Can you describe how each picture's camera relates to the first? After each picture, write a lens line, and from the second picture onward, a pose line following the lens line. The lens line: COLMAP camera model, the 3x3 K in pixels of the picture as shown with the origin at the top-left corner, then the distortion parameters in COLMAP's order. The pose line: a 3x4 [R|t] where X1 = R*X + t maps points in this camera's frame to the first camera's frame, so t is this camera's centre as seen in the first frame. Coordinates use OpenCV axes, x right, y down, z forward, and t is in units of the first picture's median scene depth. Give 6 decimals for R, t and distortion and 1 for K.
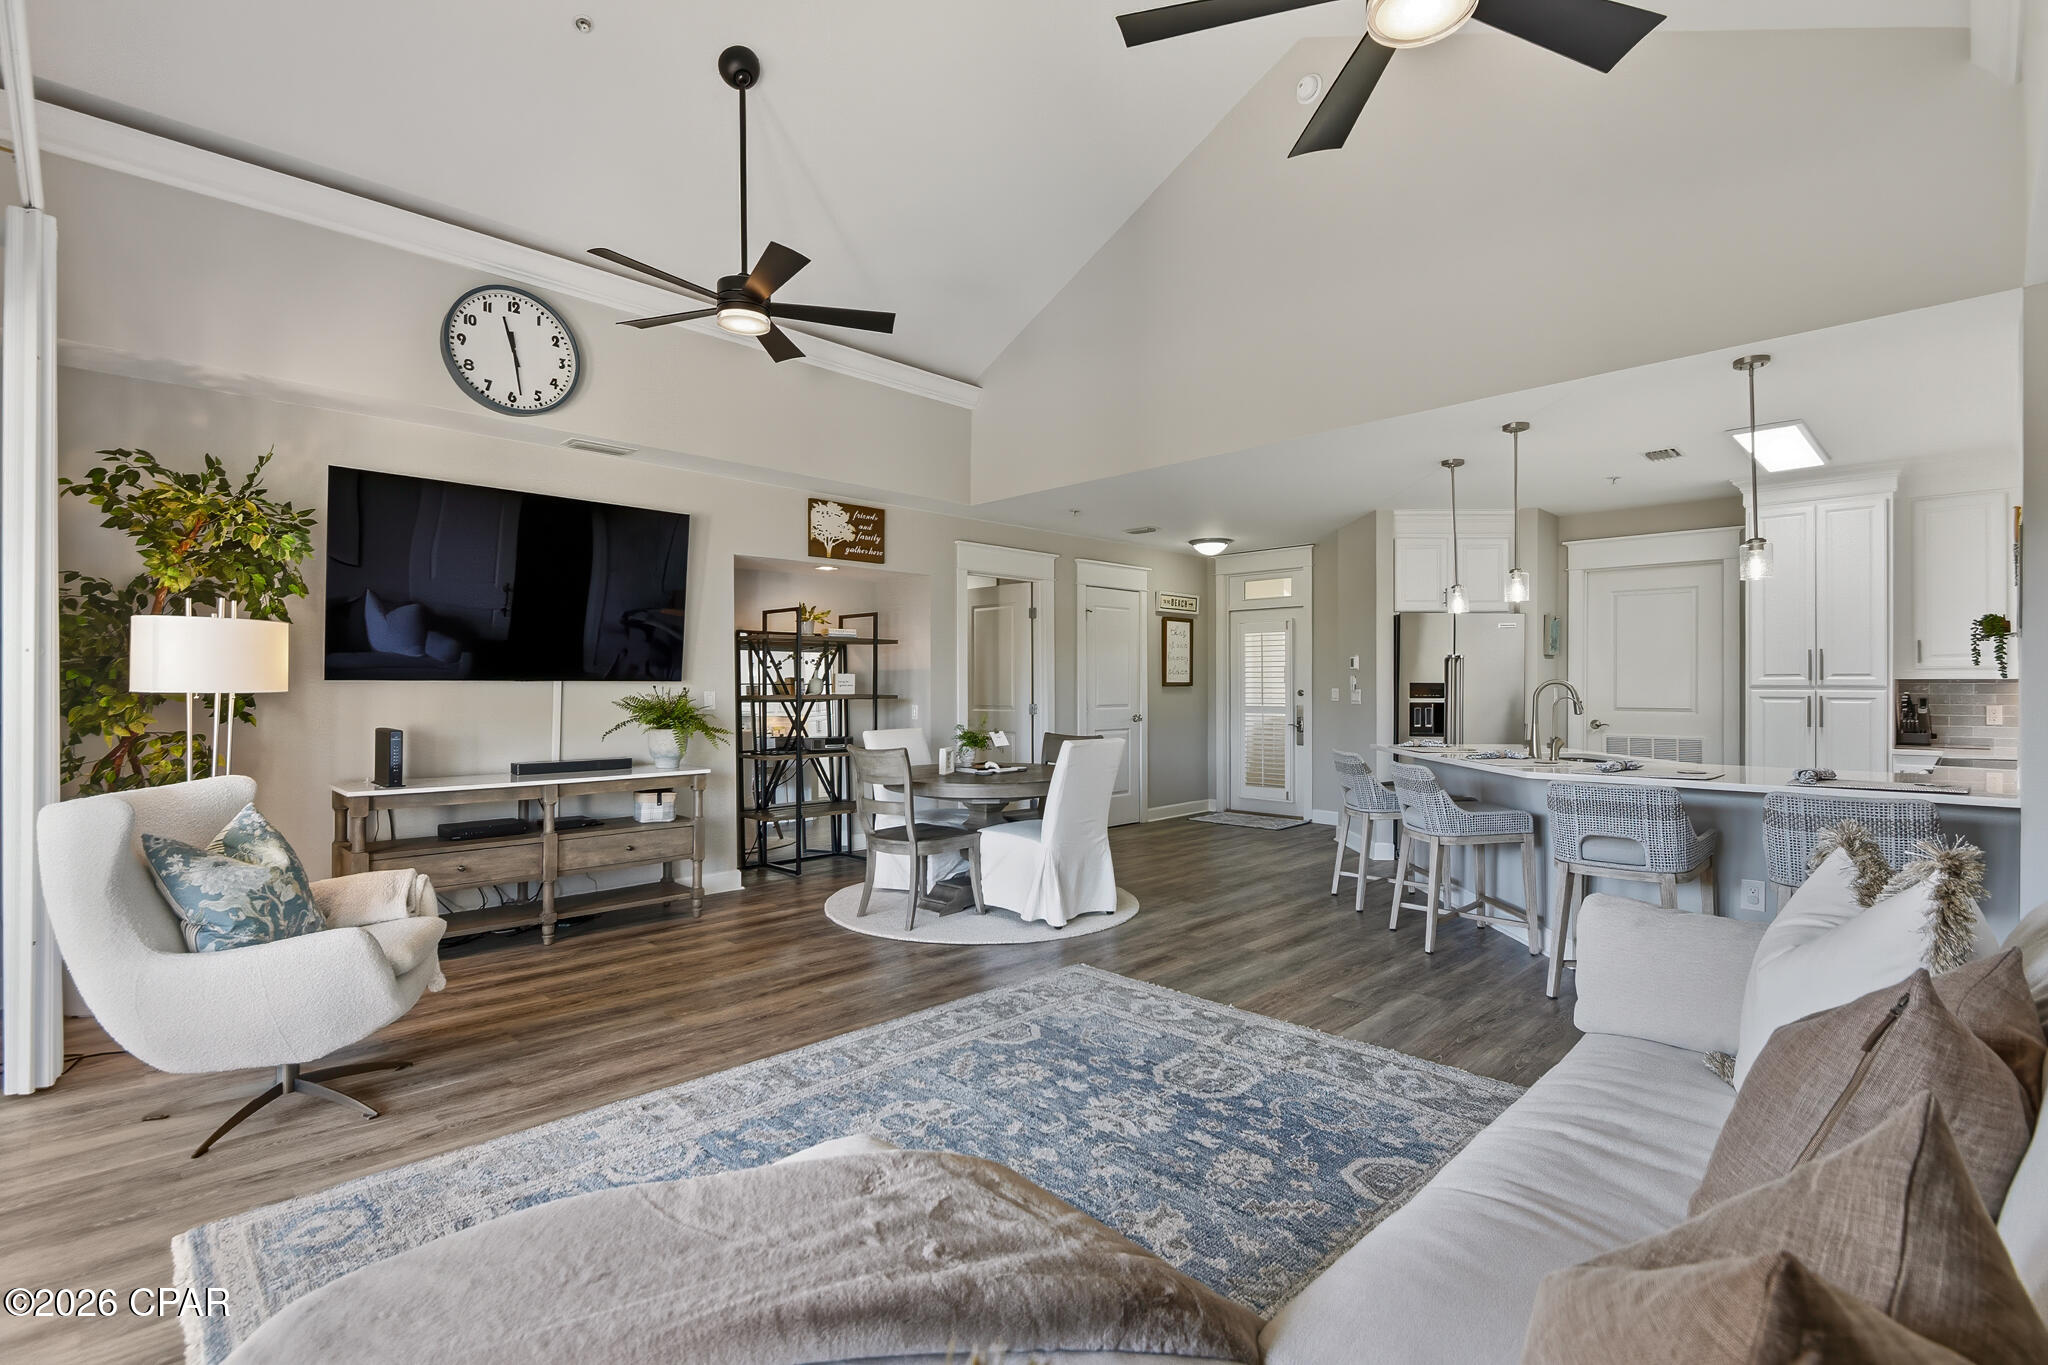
lens RADIAL K [[976.9, 0, 1039.6], [0, 976.9, 681.2], [0, 0, 1]] dist [0.000114, -0.003740]
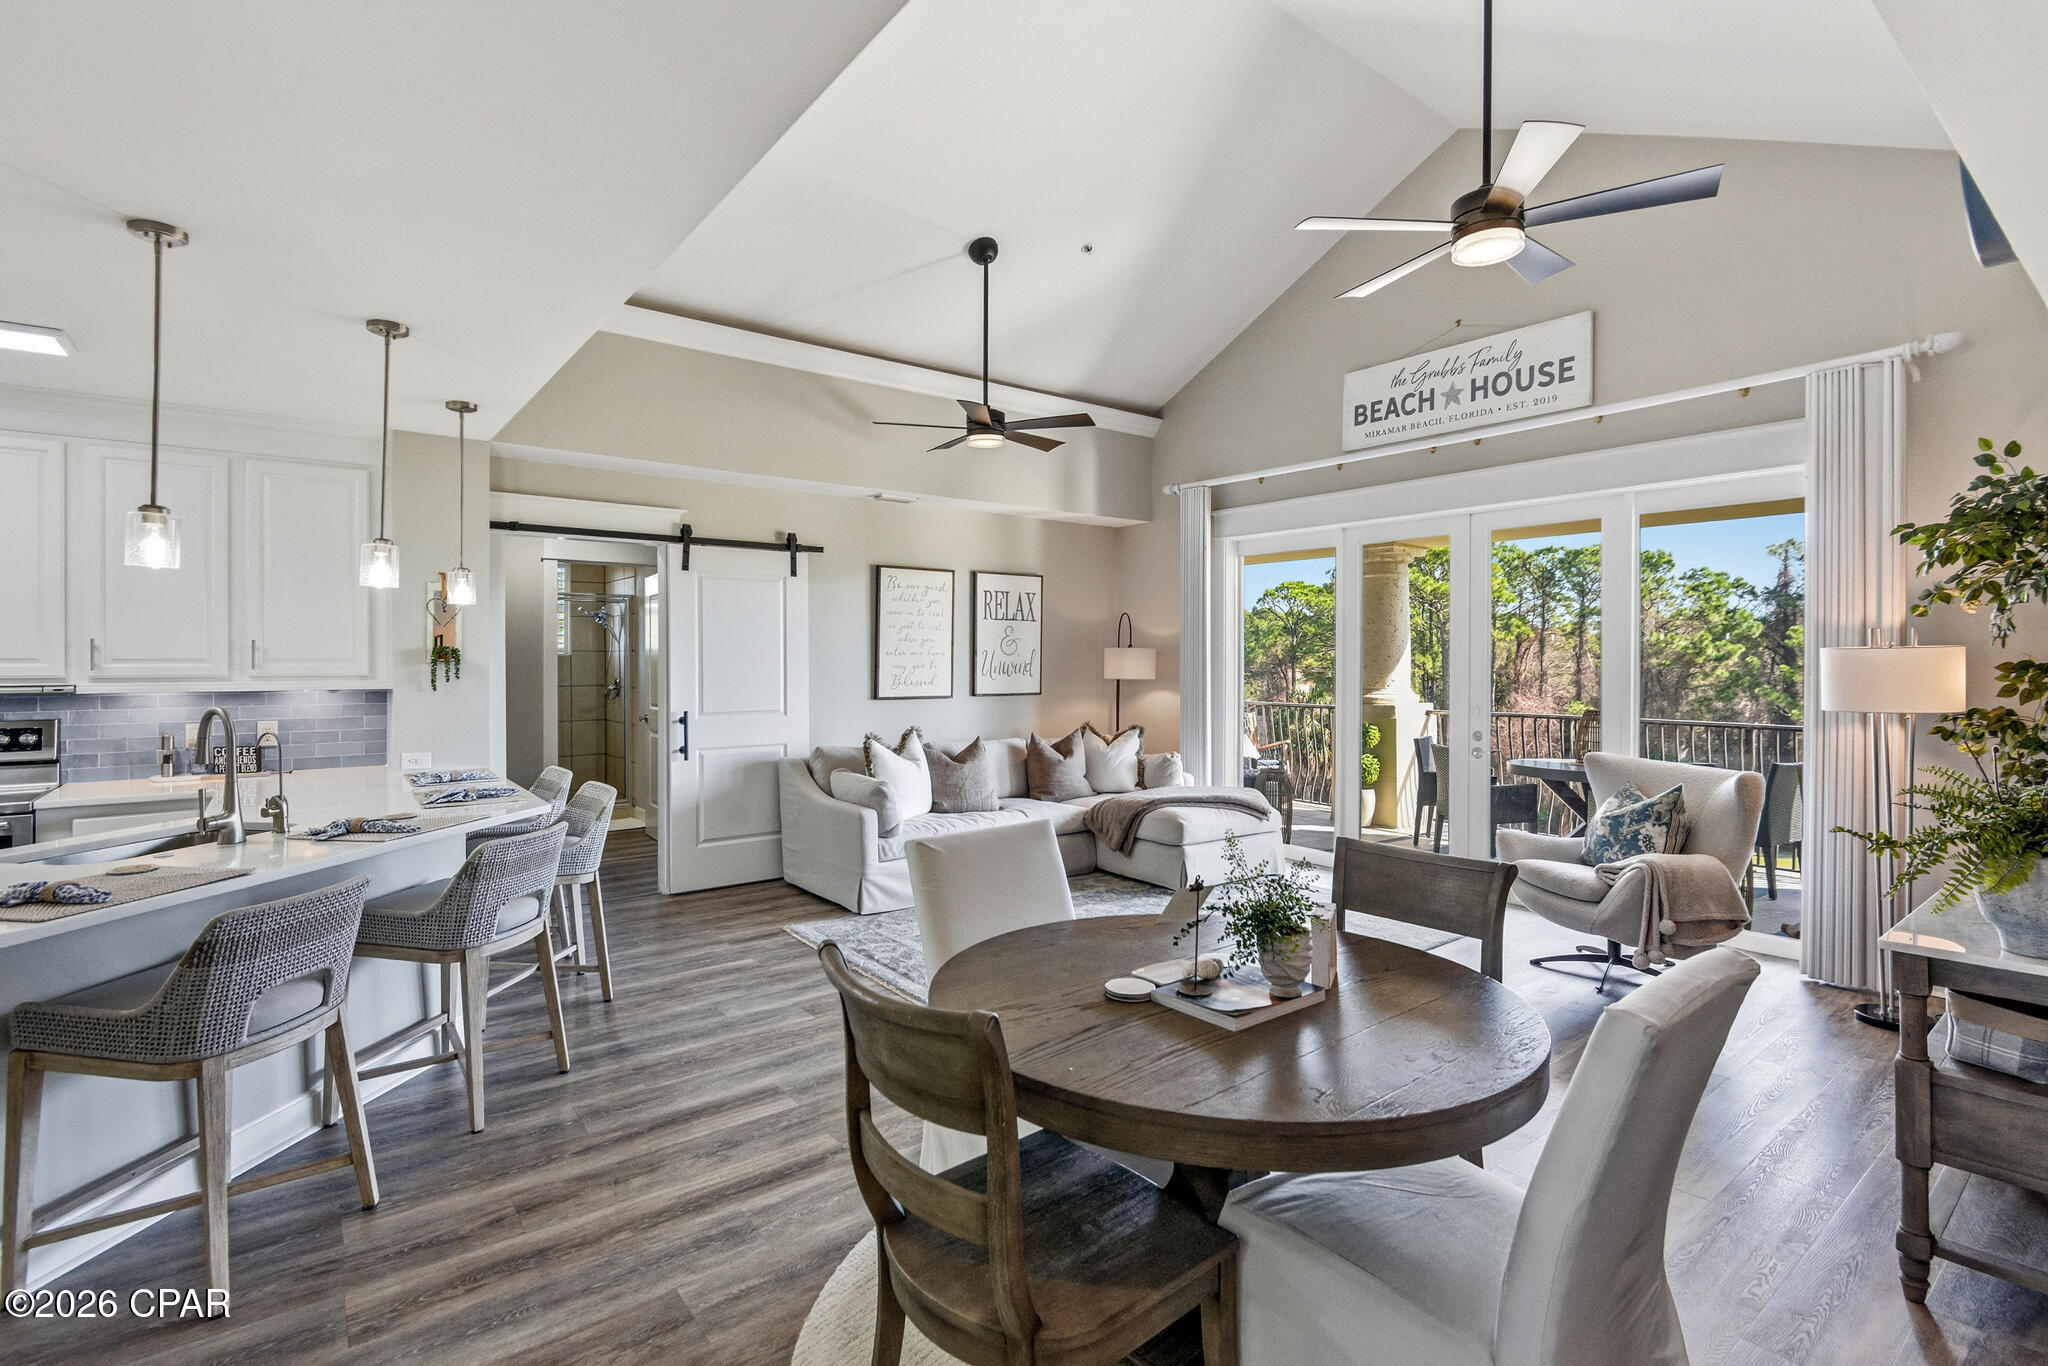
lens RADIAL K [[976.9, 0, 1010.3], [0, 976.9, 667.8], [0, 0, 1]] dist [0.000114, -0.003740]
pose [[-0.988831, -0.001973, 0.149028, -0.031553], [-0.001638, 0.999996, 0.002368, -0.025614], [-0.149032, 0.002098, -0.988830, 1.374979]]
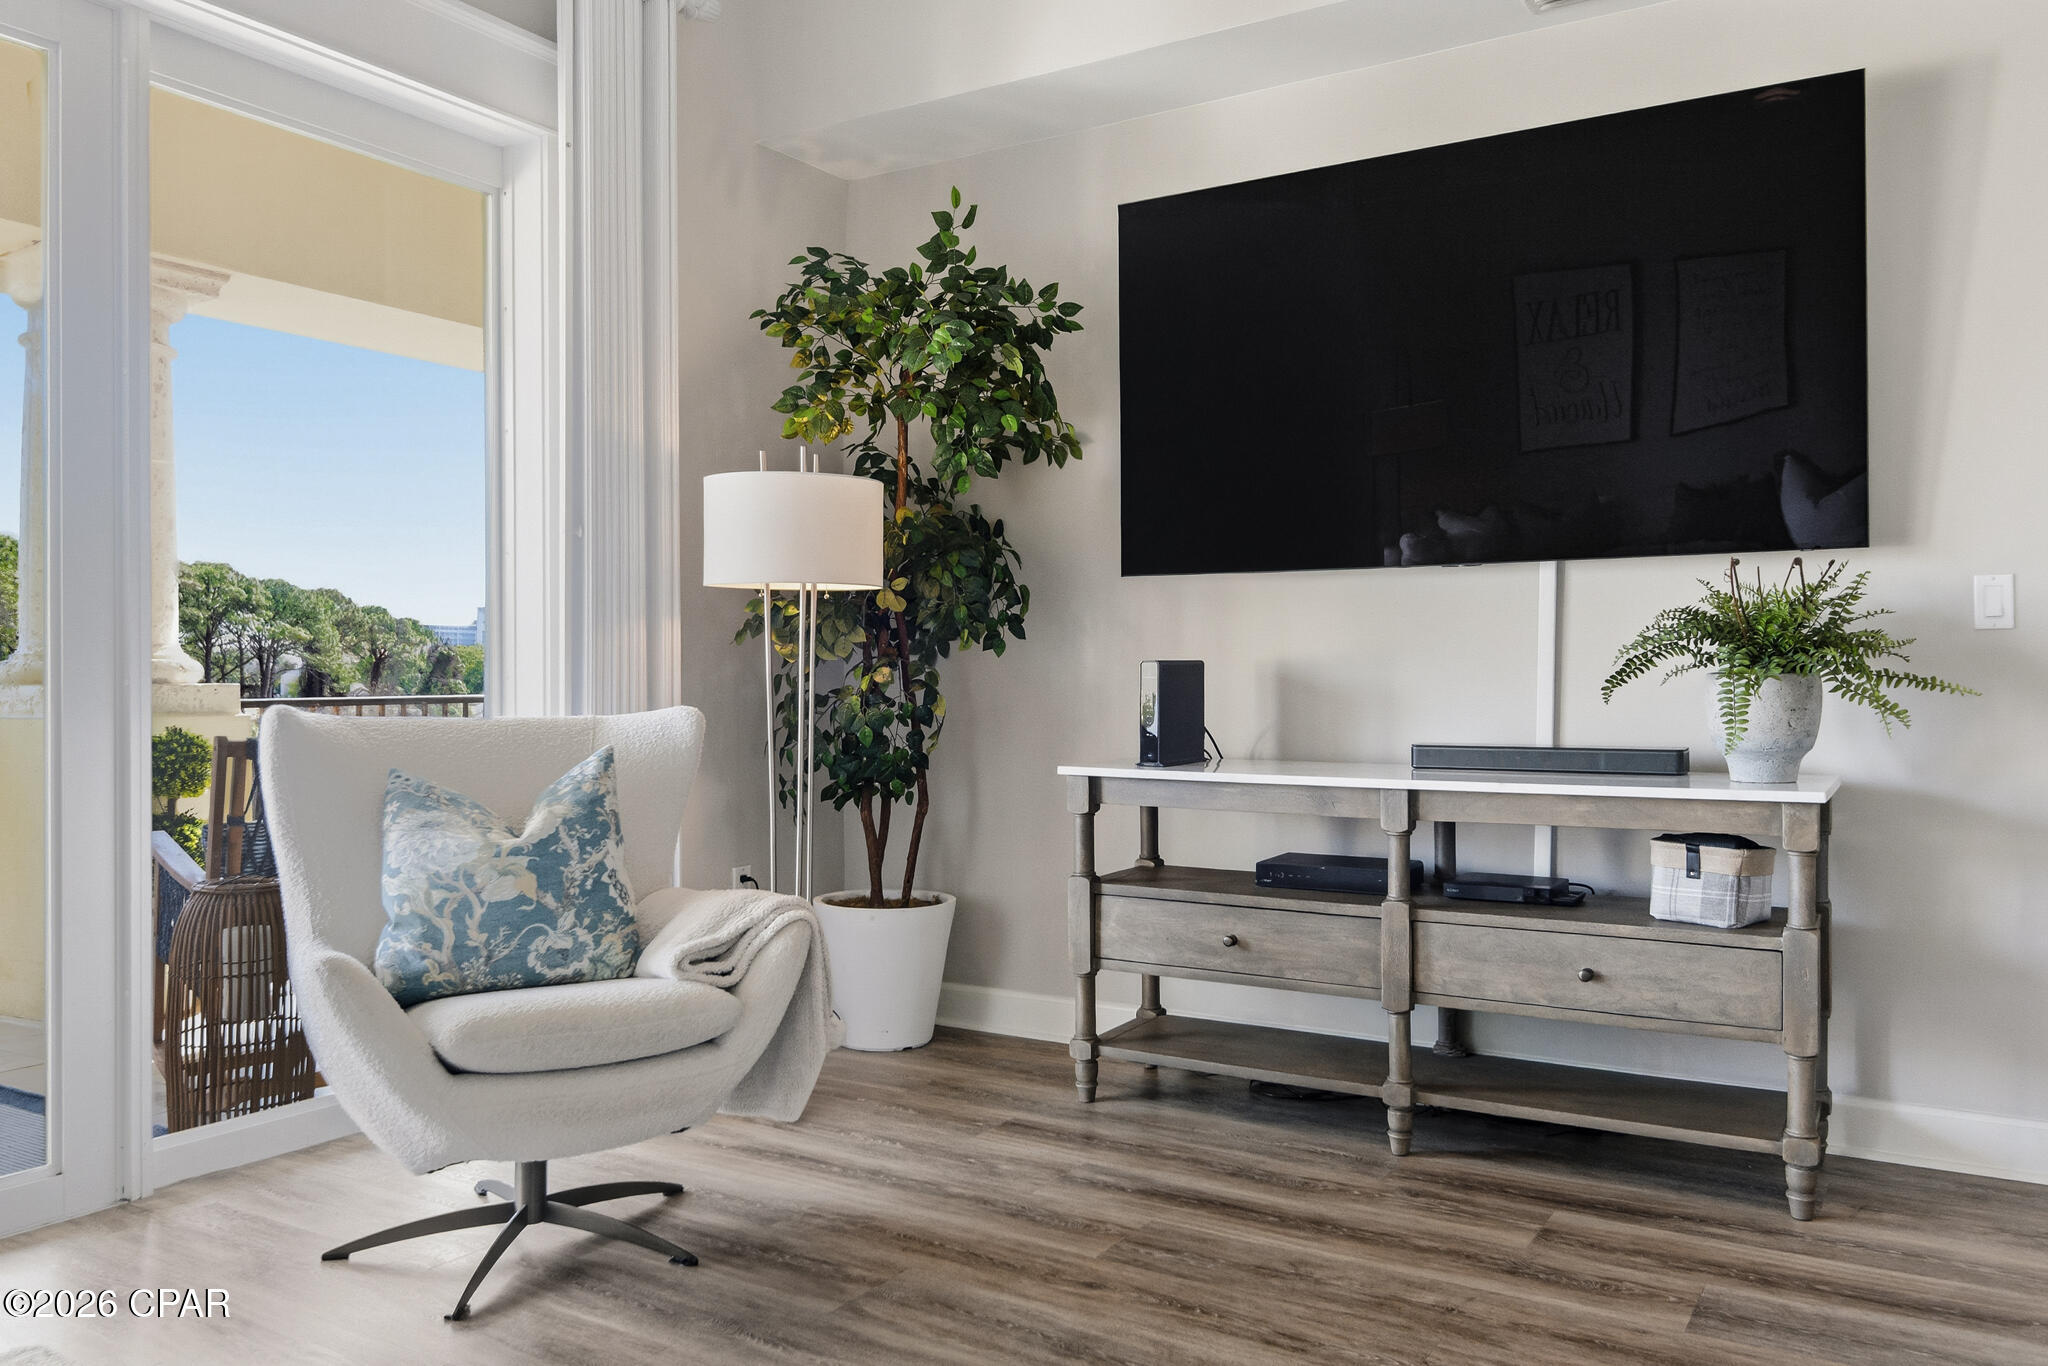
lens RADIAL K [[1576.6, 0, 1010.2], [0, 1576.6, 670.9], [0, 0, 1]] dist [0.013281, -0.009652]
pose [[0.223811, -0.012728, -0.974550, 0.119373], [0.007592, 0.999907, -0.011316, 0.048028], [0.974603, -0.004866, 0.223886, 0.544628]]
